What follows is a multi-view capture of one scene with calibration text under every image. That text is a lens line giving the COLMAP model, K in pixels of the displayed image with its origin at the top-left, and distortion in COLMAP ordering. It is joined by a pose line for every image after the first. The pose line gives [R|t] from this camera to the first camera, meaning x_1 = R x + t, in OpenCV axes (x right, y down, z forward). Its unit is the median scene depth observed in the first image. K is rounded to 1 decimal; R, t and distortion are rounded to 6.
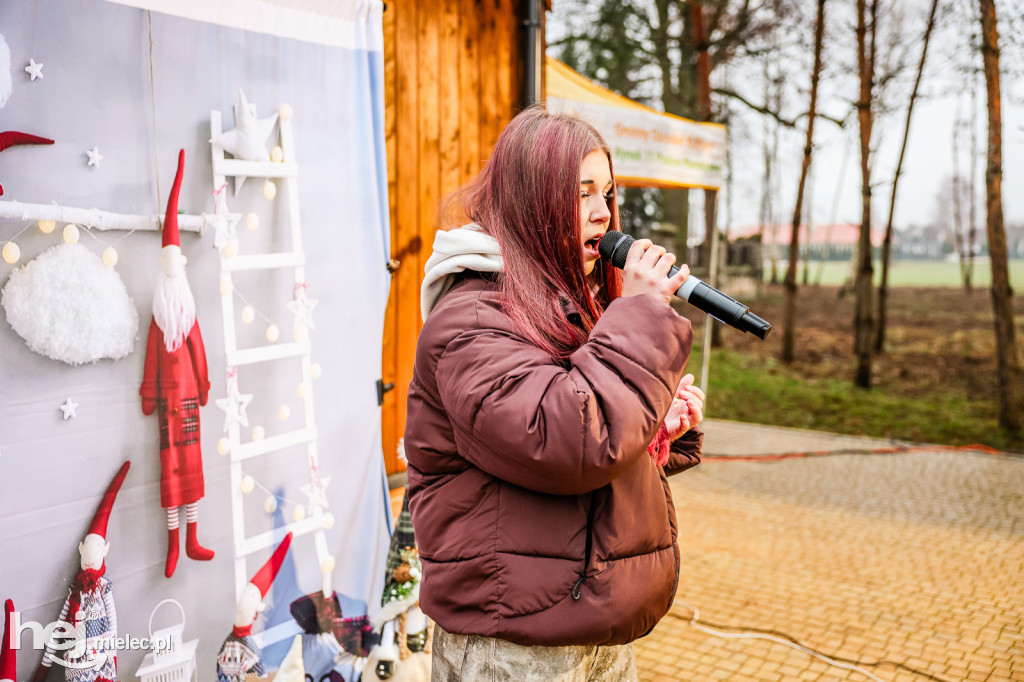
lens RADIAL K [[1036.3, 0, 511.9], [0, 1036.3, 333.2], [0, 0, 1]] dist [0.010584, 0.000000]
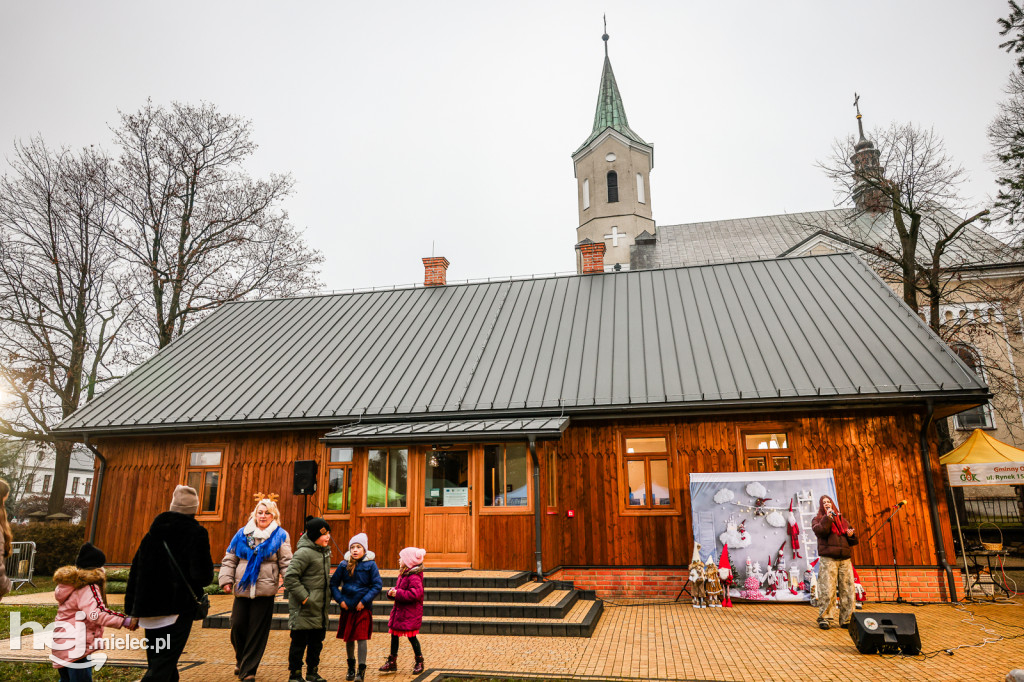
lens RADIAL K [[684.2, 0, 509.1], [0, 684.2, 337.0], [0, 0, 1]] dist [-0.010666, 0.004996]
pose [[0.415869, -0.234359, -0.878709, 3.164418], [-0.061499, 0.956766, -0.284283, 0.215056], [0.907343, 0.172264, 0.383476, -2.696841]]
